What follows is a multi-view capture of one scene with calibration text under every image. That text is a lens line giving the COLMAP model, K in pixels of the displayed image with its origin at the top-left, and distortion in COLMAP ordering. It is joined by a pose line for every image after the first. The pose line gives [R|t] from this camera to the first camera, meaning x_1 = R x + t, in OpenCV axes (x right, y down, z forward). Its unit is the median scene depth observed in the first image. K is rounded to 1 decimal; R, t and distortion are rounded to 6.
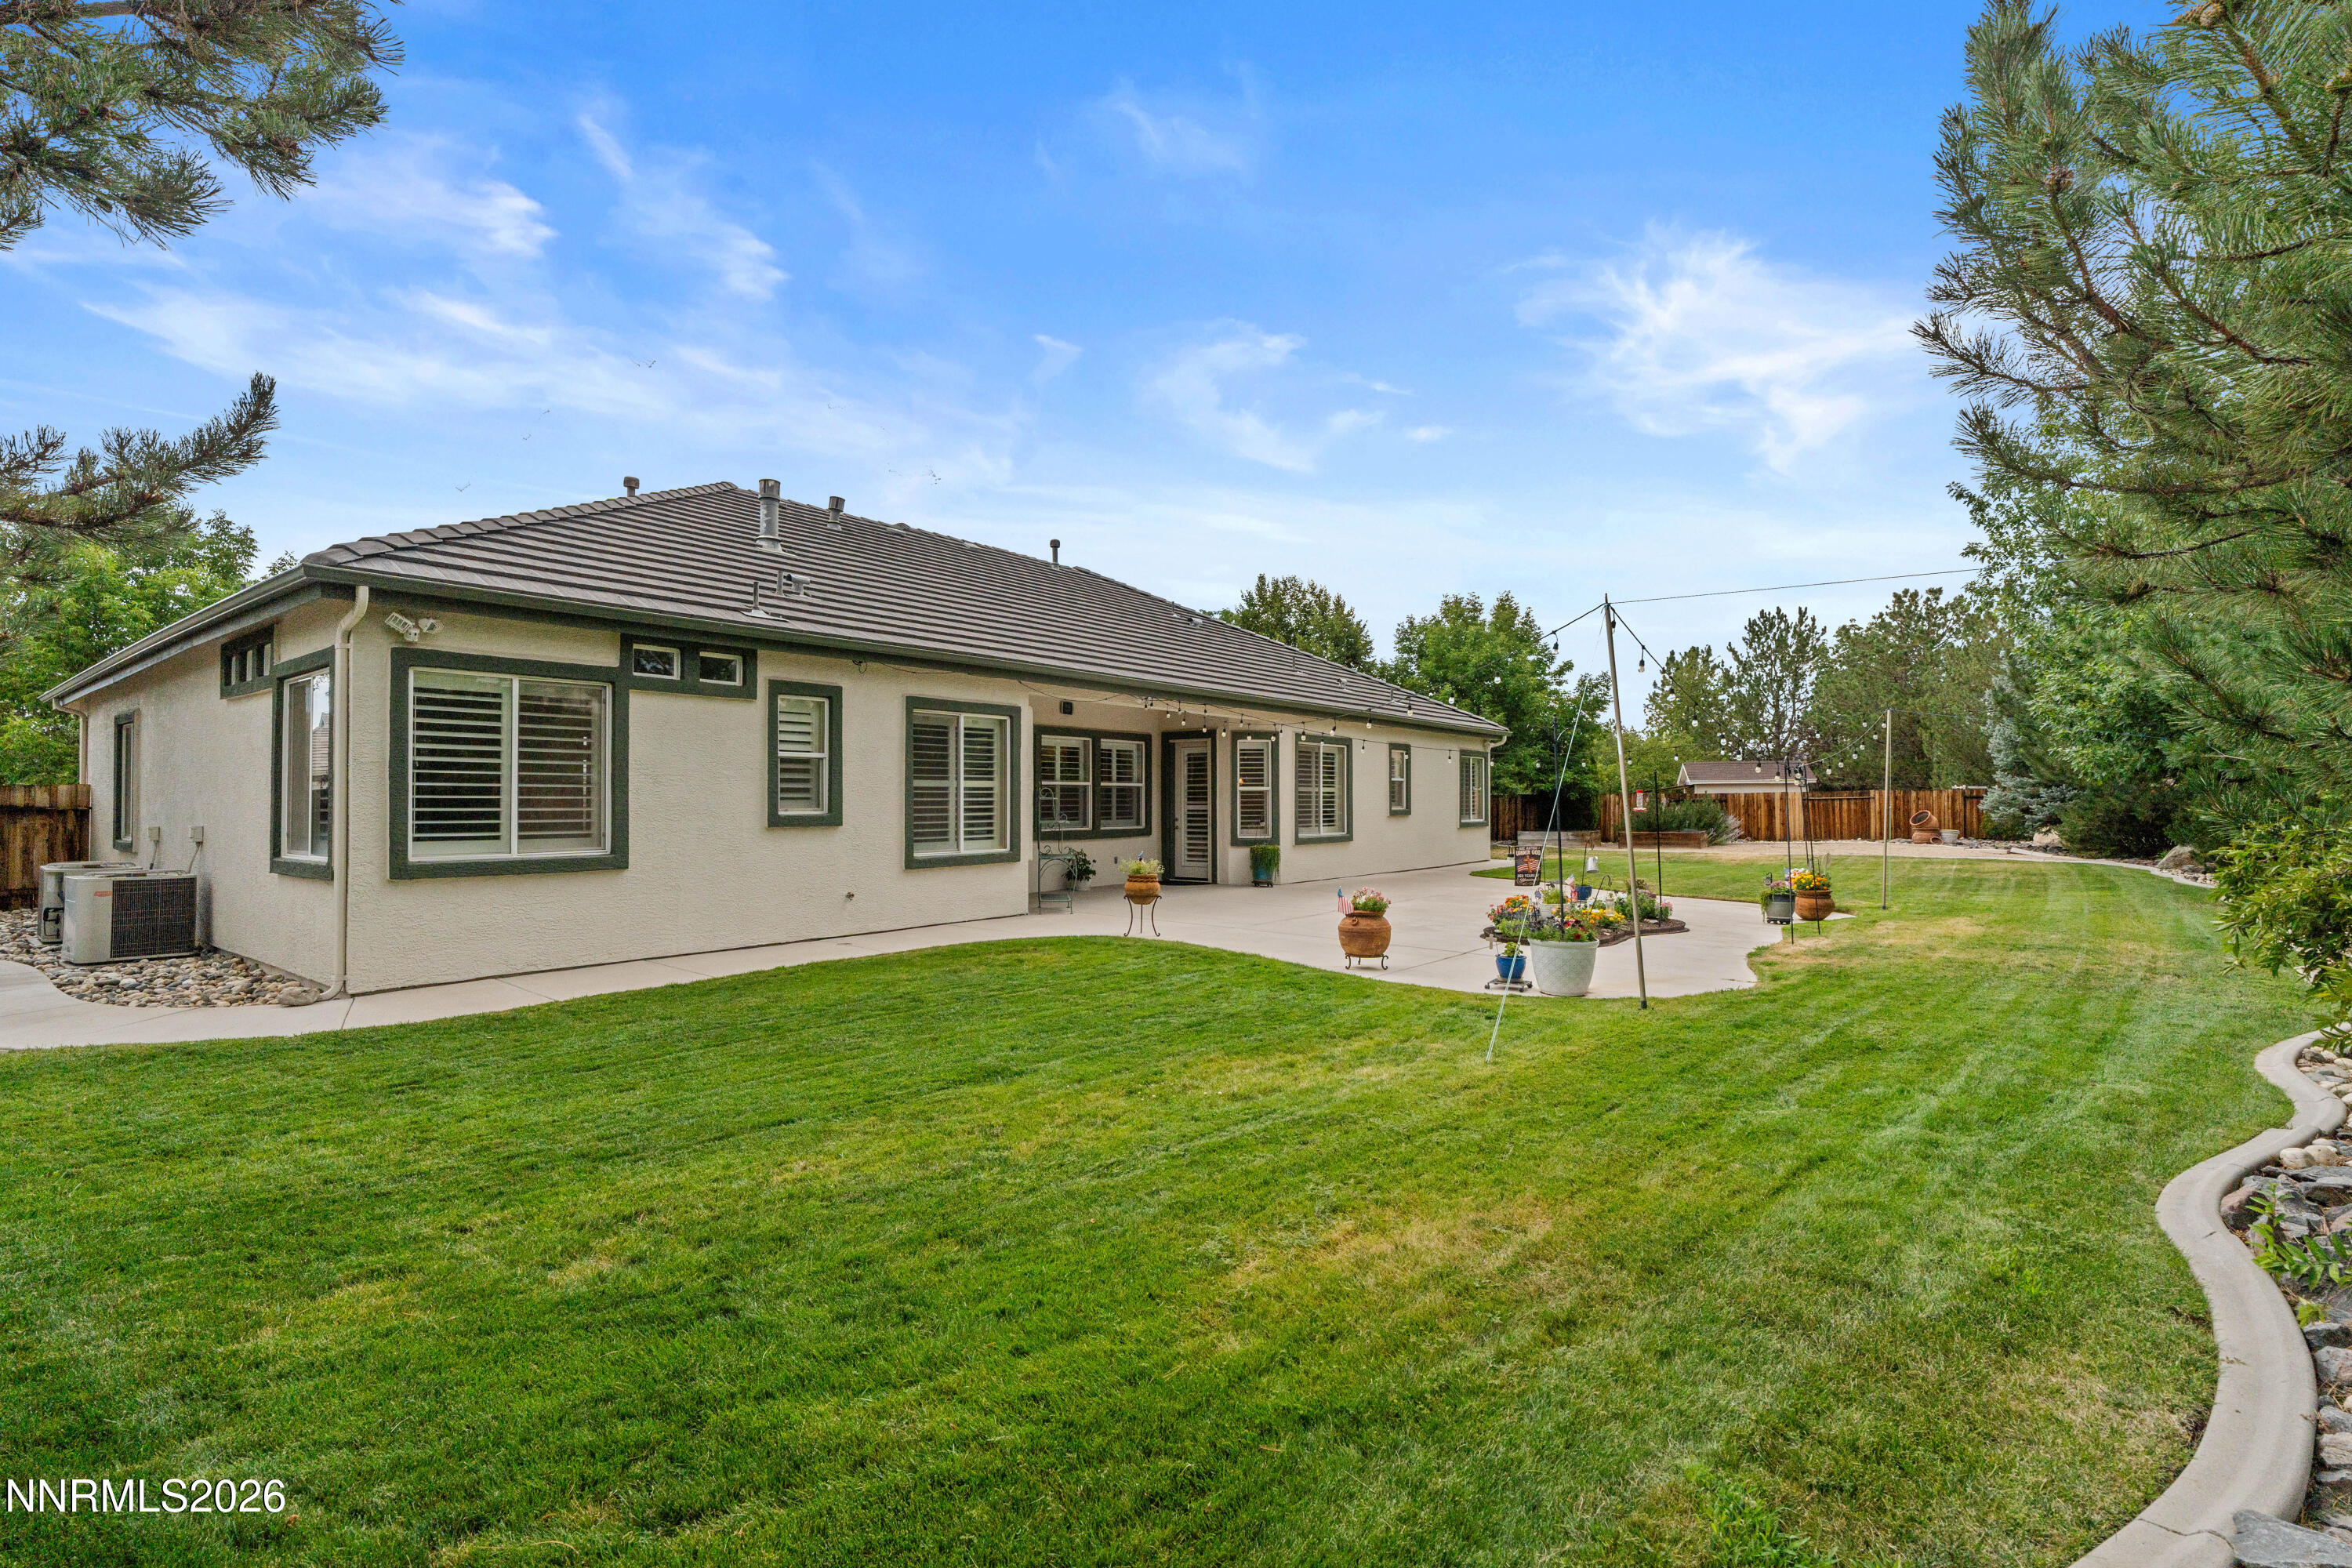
lens RADIAL K [[1083.8, 0, 1181.2], [0, 1083.8, 783.8], [0, 0, 1]] dist [0.000635, 0.001578]
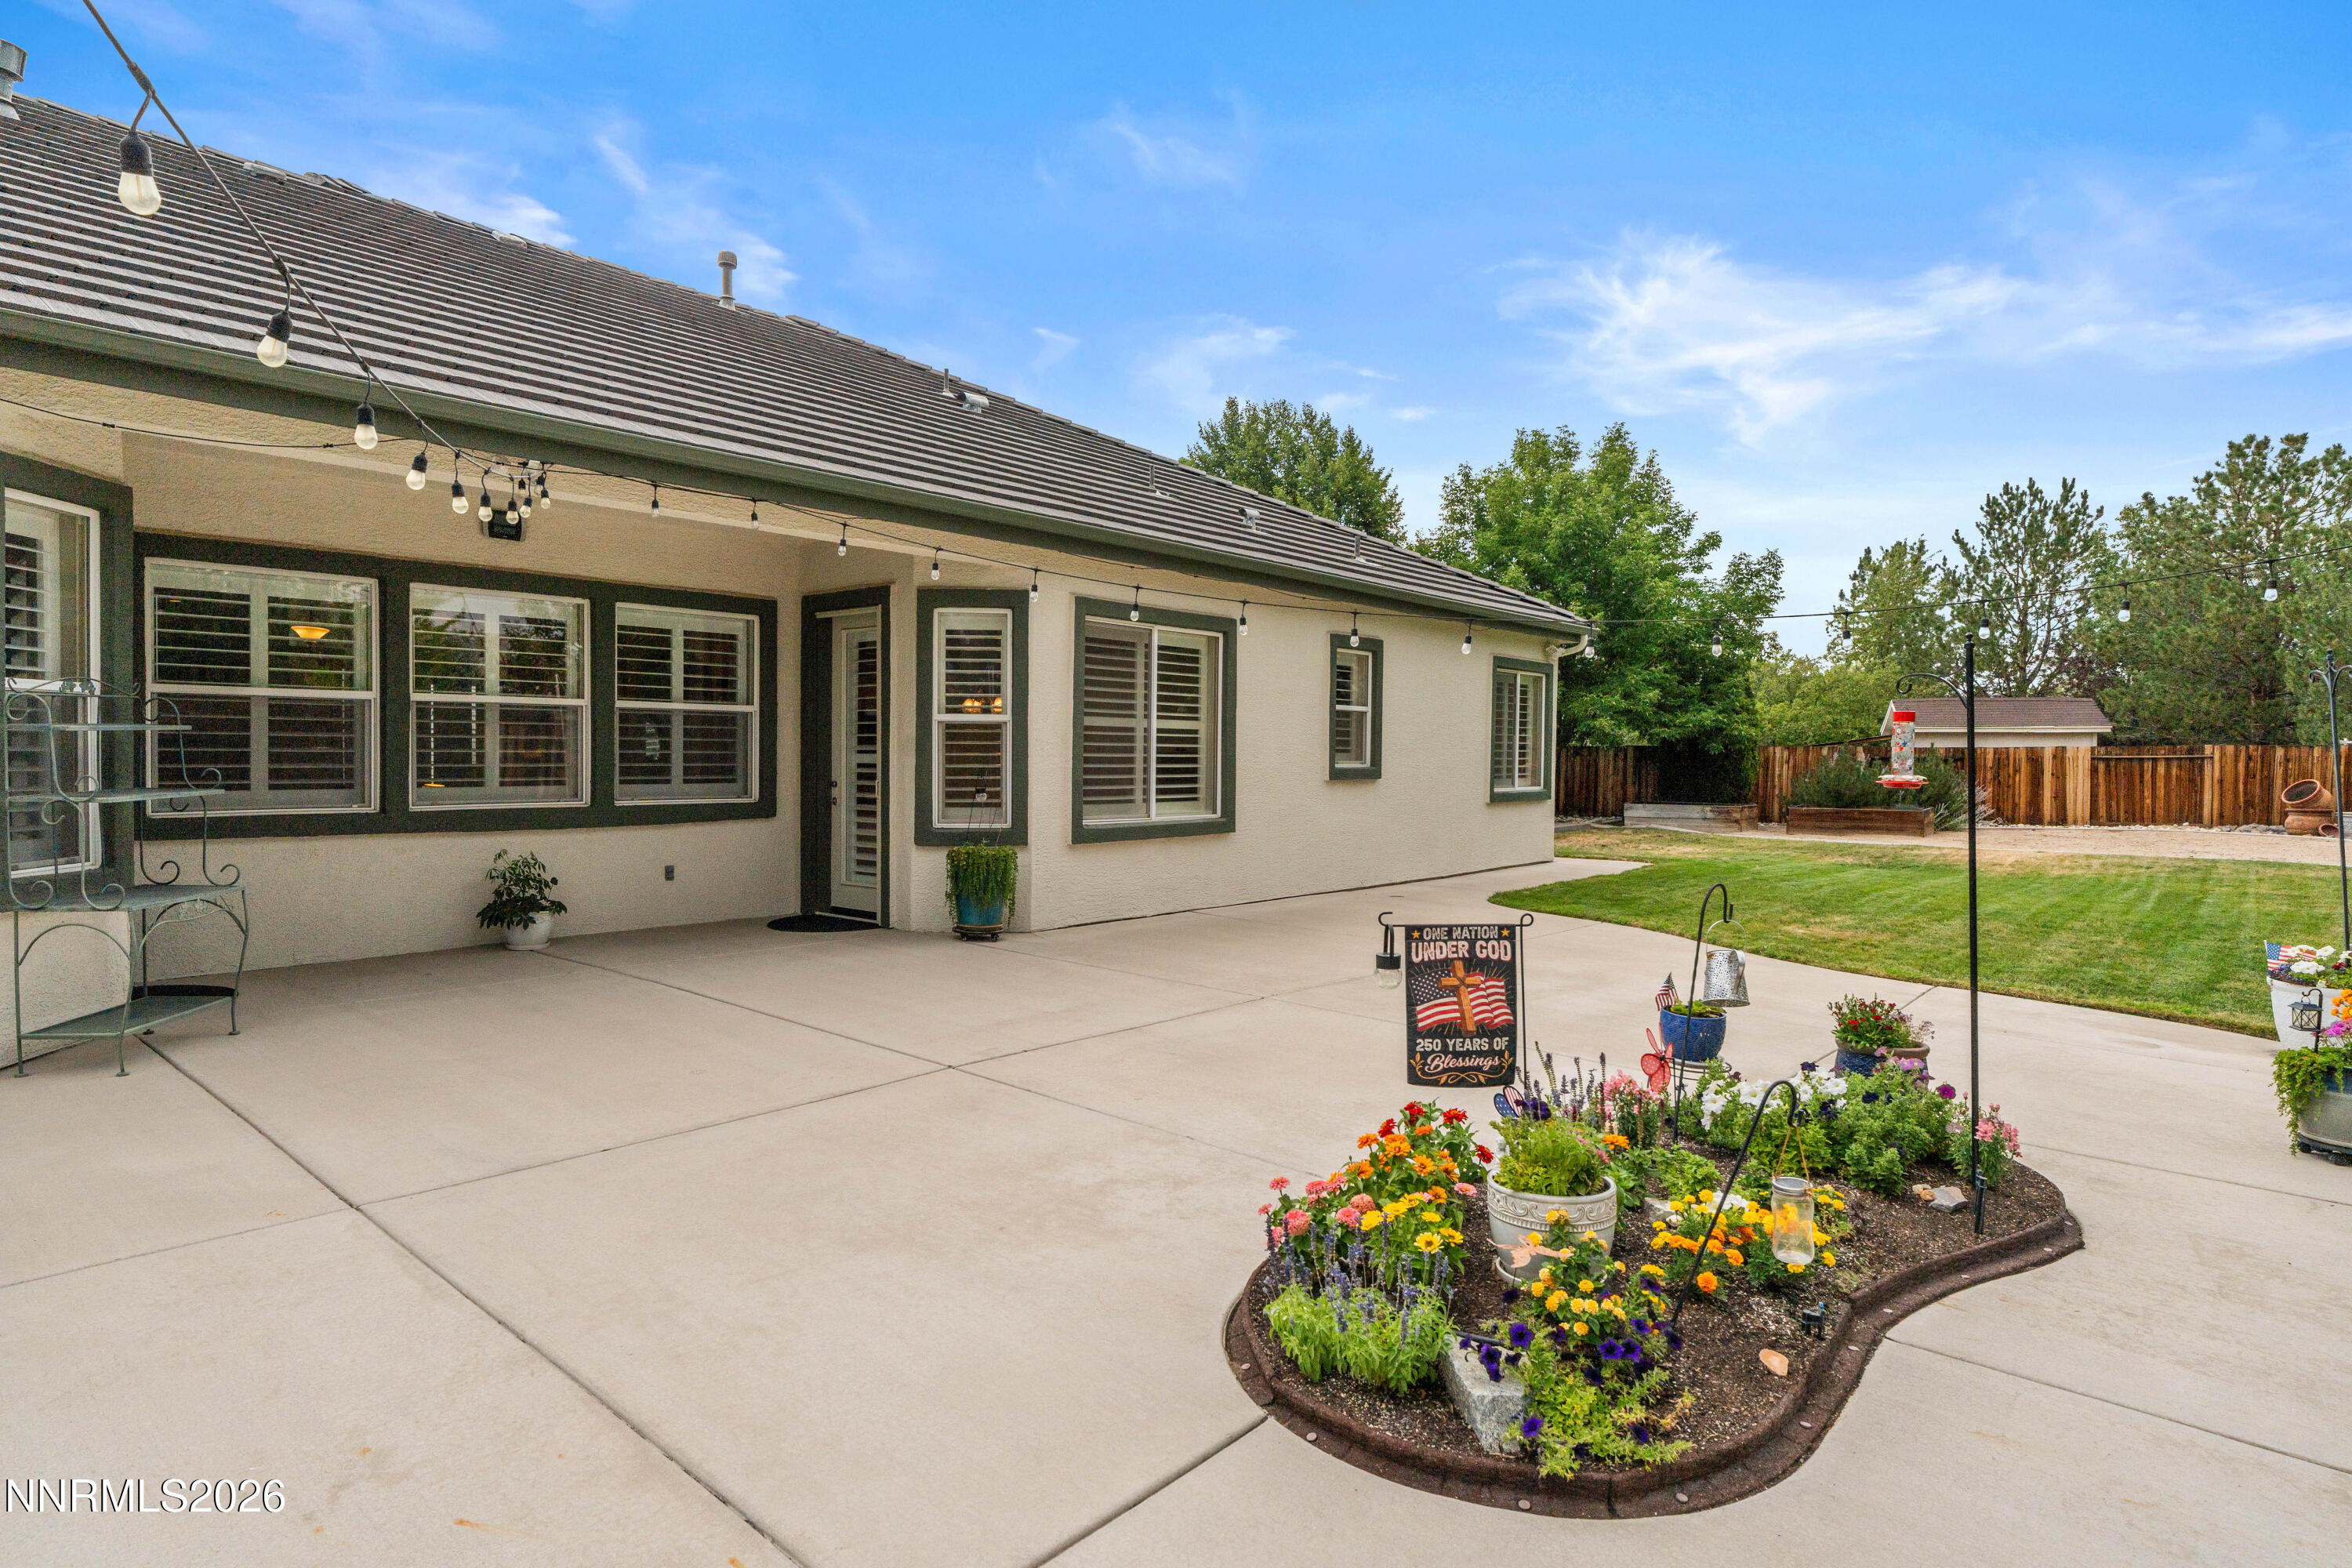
lens RADIAL K [[1261.1, 0, 1187.3], [0, 1261.1, 785.5], [0, 0, 1]] dist [-0.010708, 0.001646]
pose [[0.998295, 0.014002, -0.056658, 0.096798], [-0.011538, 0.998984, 0.043572, 0.004400], [0.057210, -0.042844, 0.997442, 0.251298]]
